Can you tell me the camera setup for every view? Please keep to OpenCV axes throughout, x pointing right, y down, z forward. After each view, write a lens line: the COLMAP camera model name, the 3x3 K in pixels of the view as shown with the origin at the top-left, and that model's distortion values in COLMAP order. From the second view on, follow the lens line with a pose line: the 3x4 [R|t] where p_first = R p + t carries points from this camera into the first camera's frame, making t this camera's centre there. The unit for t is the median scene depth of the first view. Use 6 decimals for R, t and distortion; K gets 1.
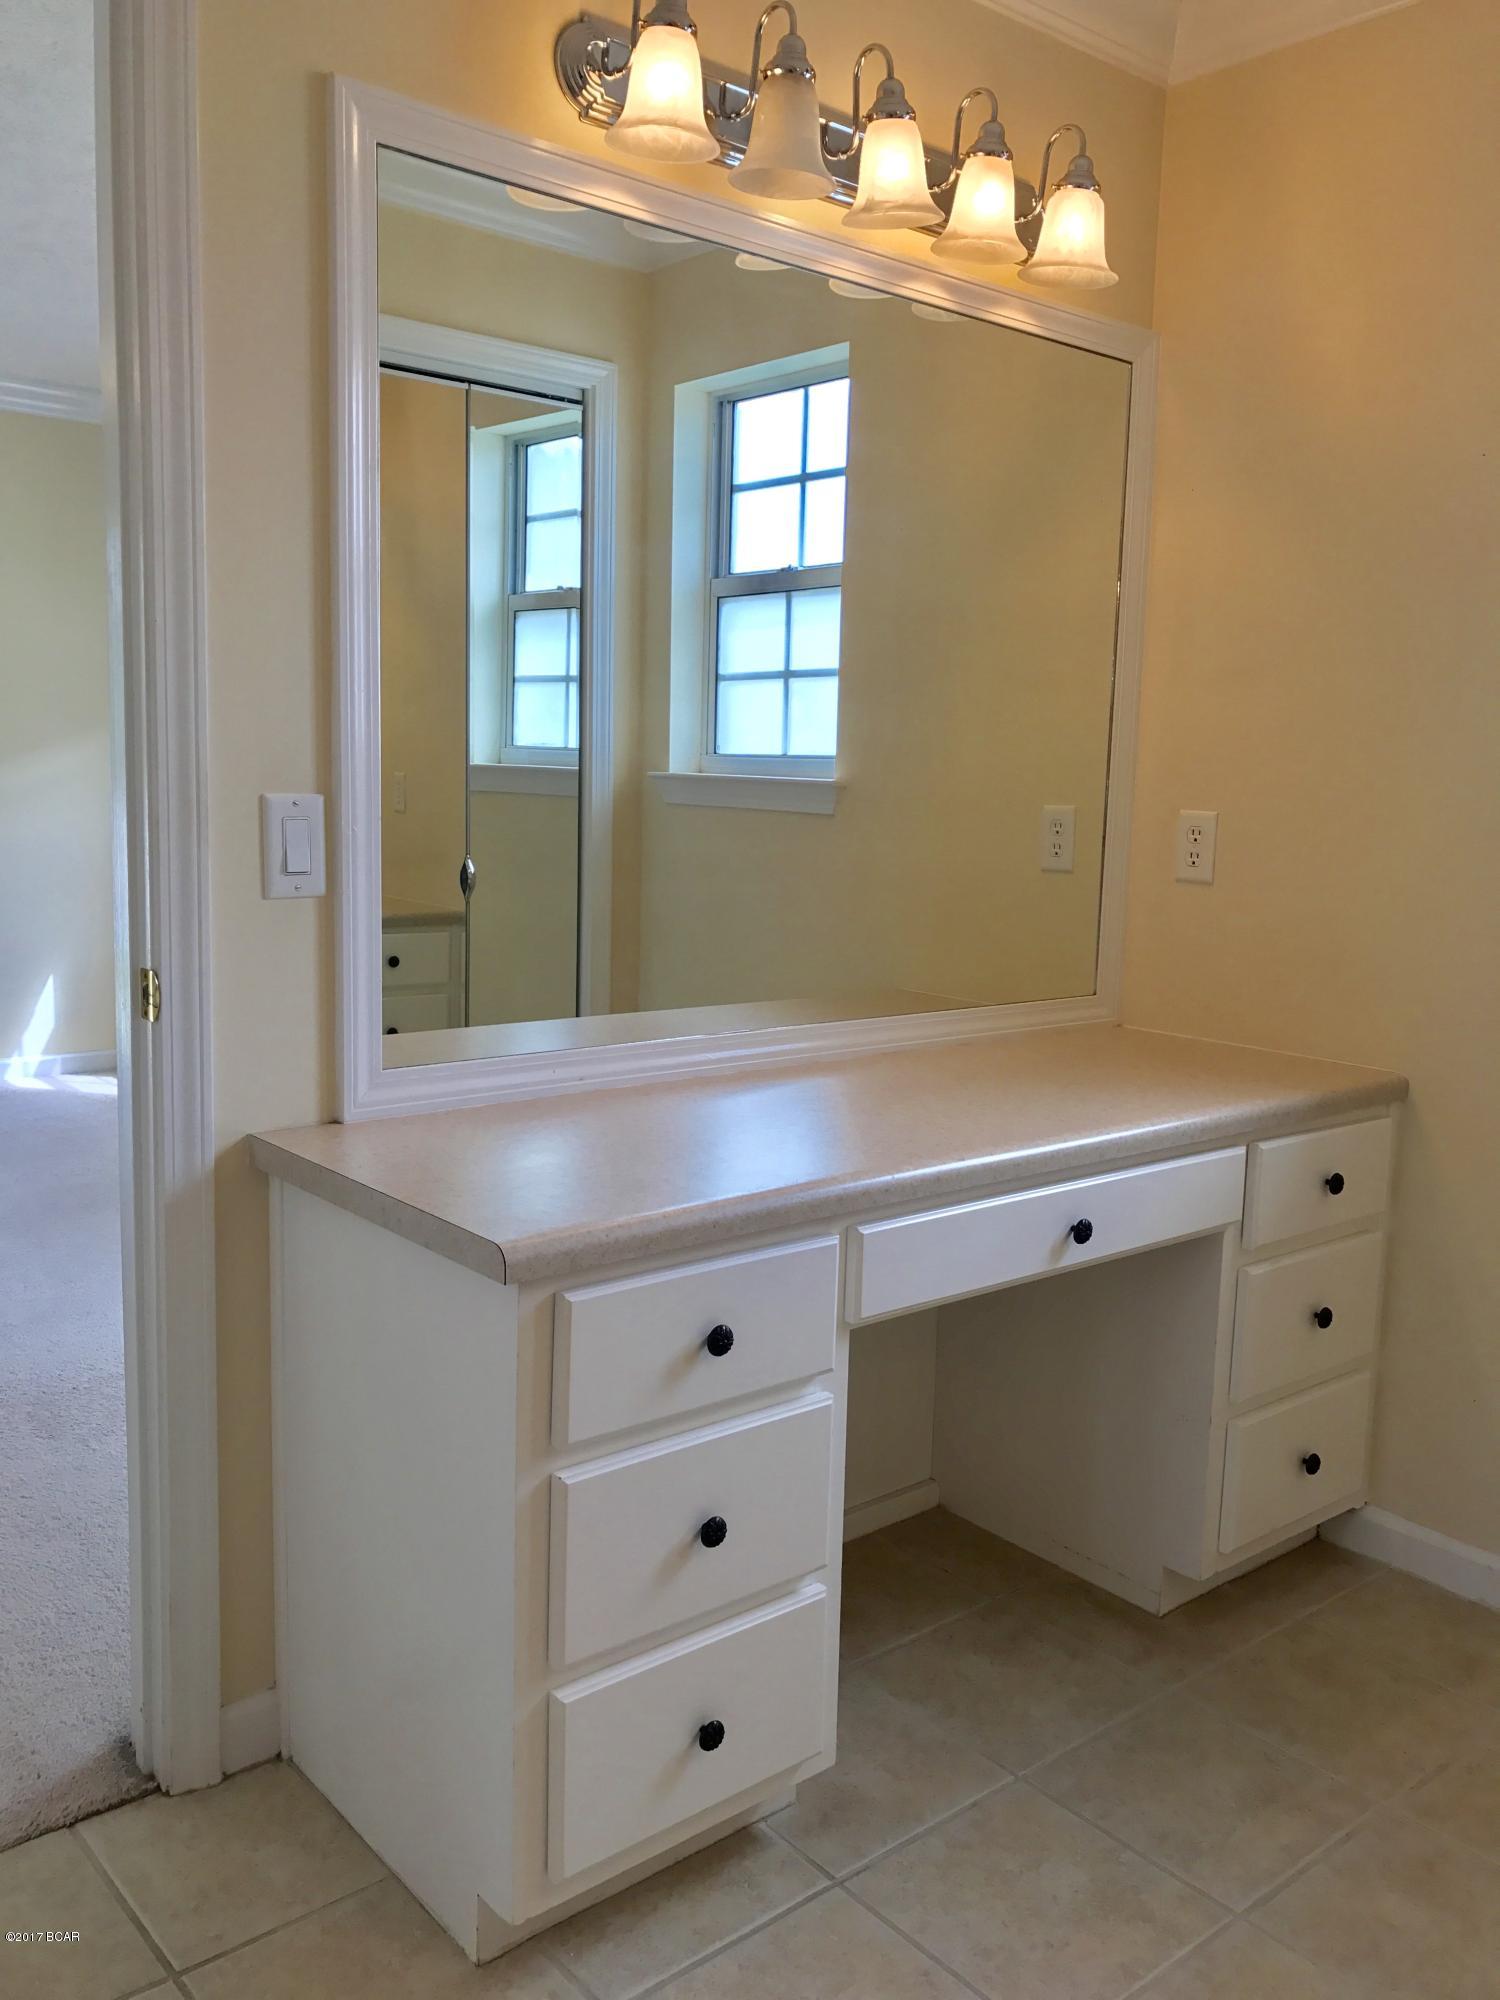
lens RADIAL K [[1637.9, 0, 751.6], [0, 1637.9, 987.8], [0, 0, 1]] dist [0.020572, 0.001750]
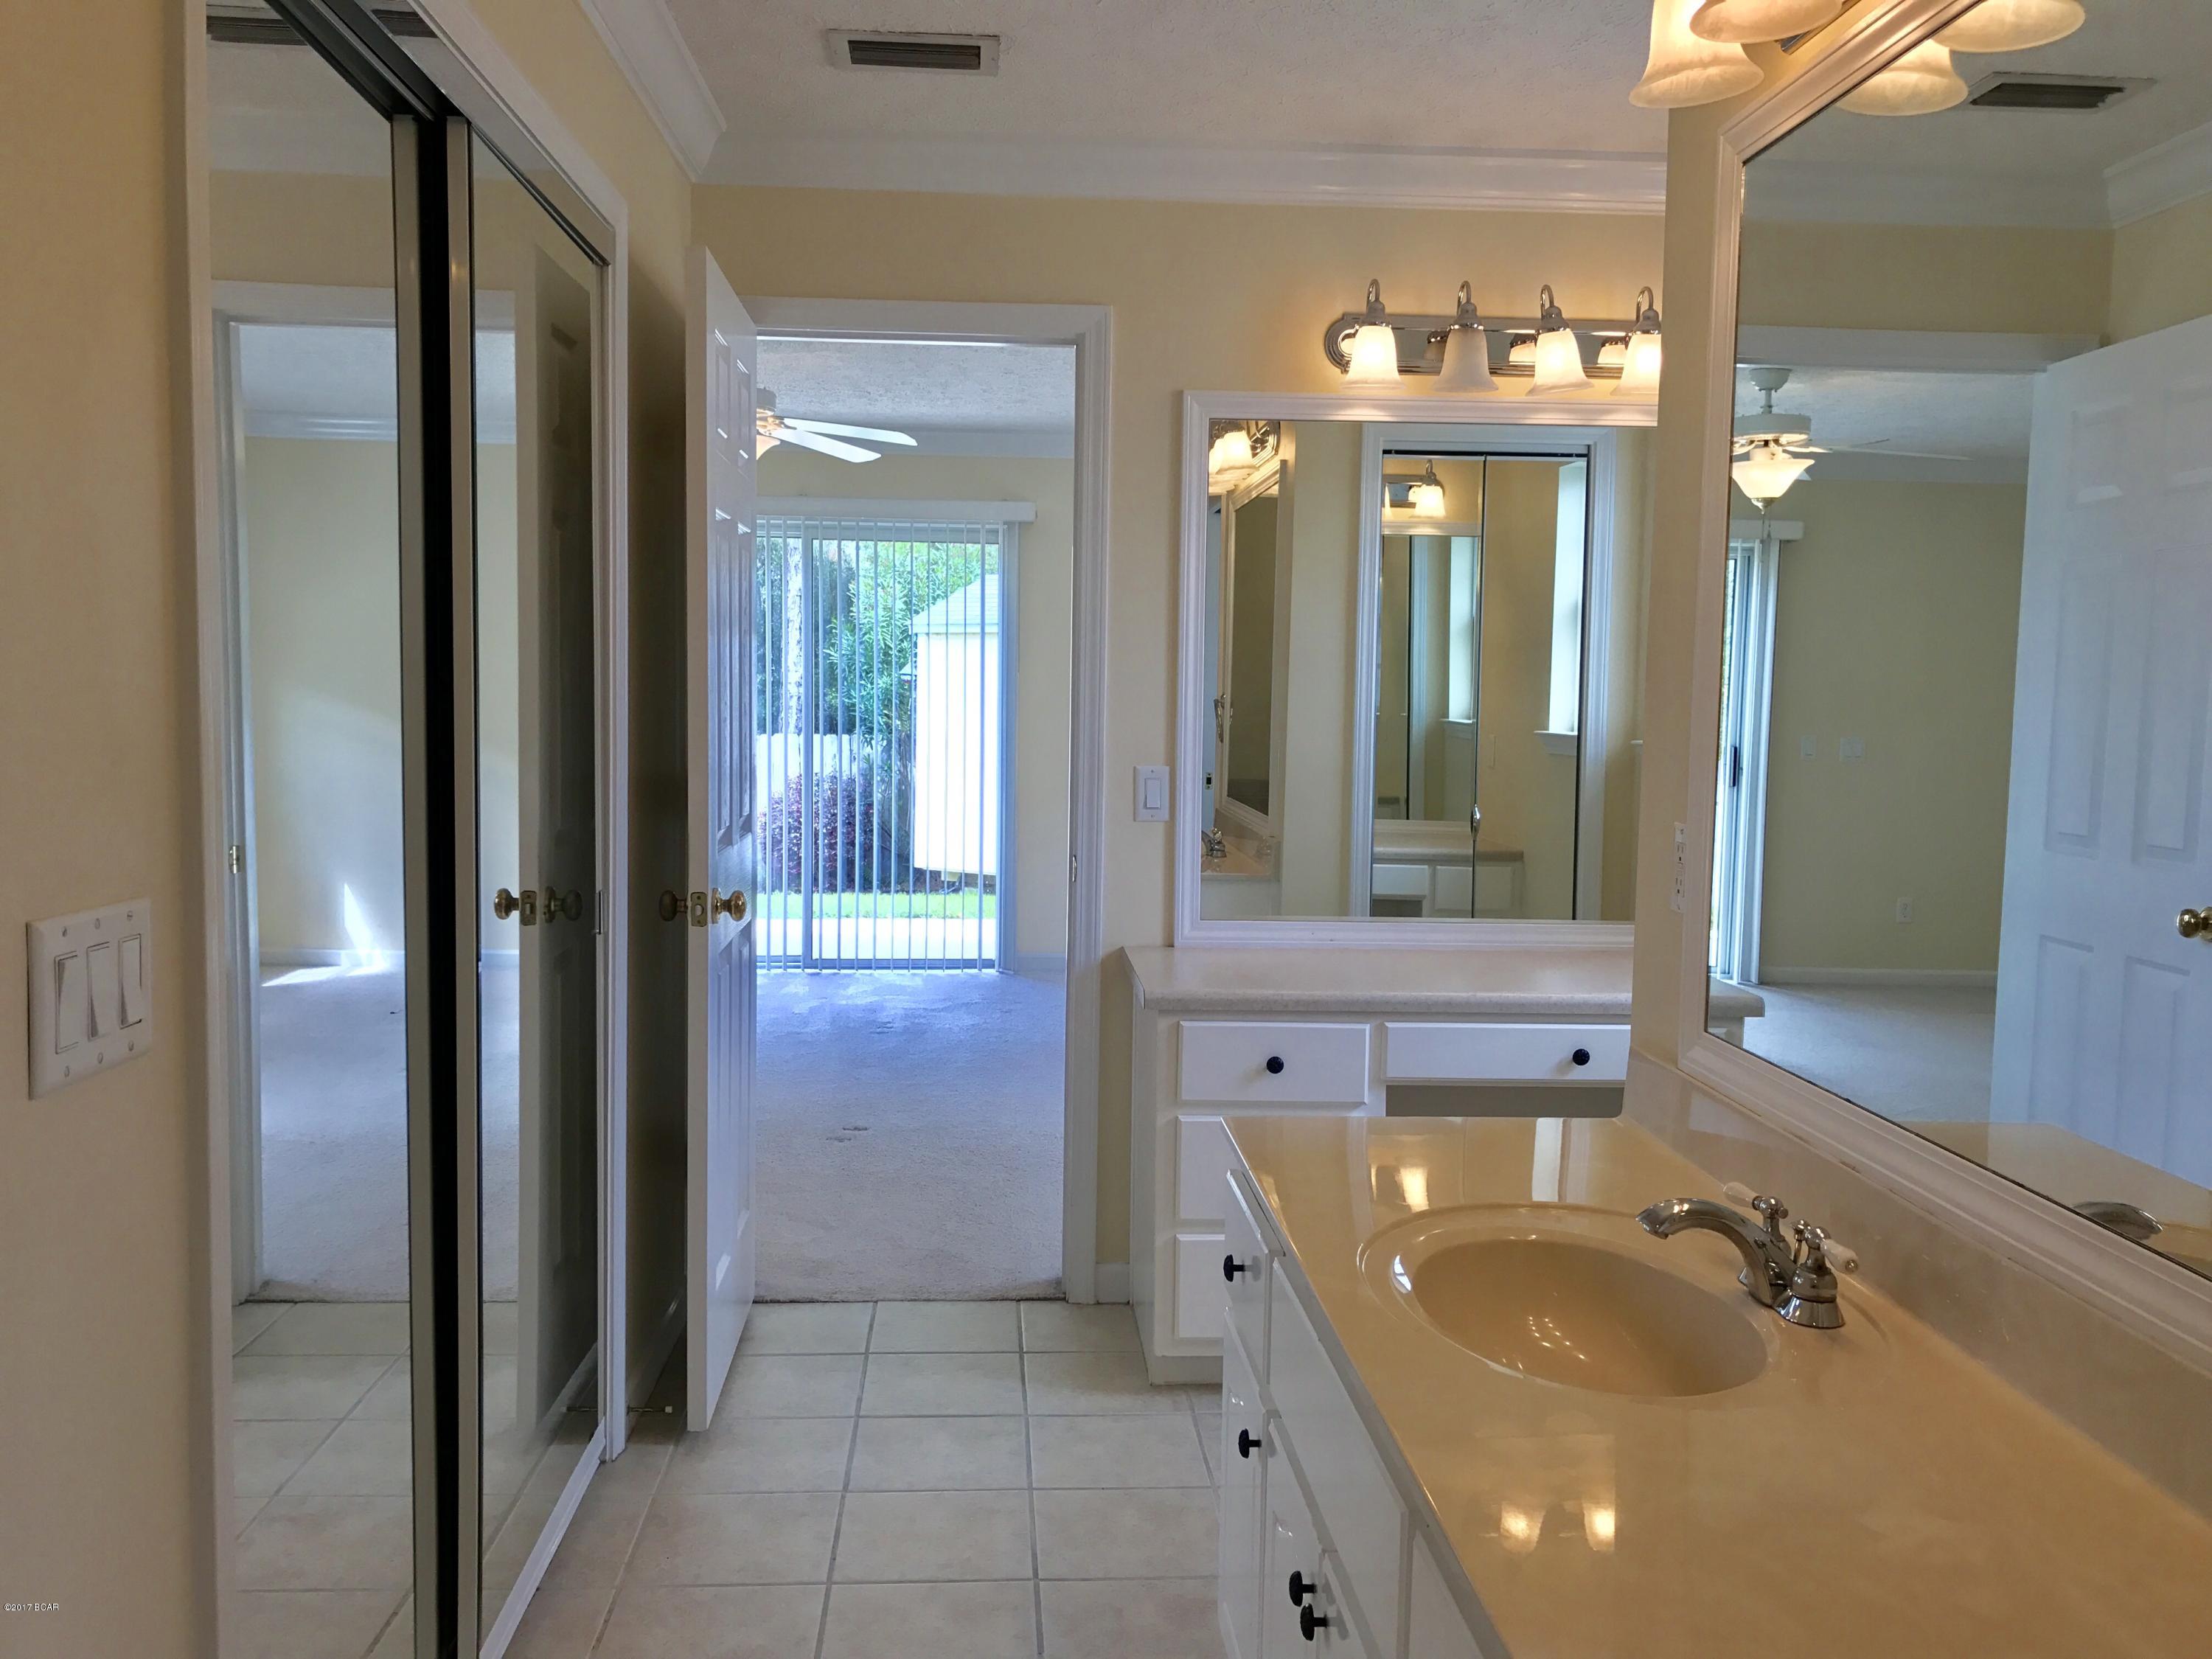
lens RADIAL K [[1799.6, 0, 1093.6], [0, 1799.6, 827.6], [0, 0, 1]] dist [0.080039, -0.180307]
pose [[0.792511, 0.031475, -0.609045, 0.484310], [-0.074040, 0.996246, -0.044859, 0.025646], [0.605346, 0.080645, 0.791866, -0.344048]]
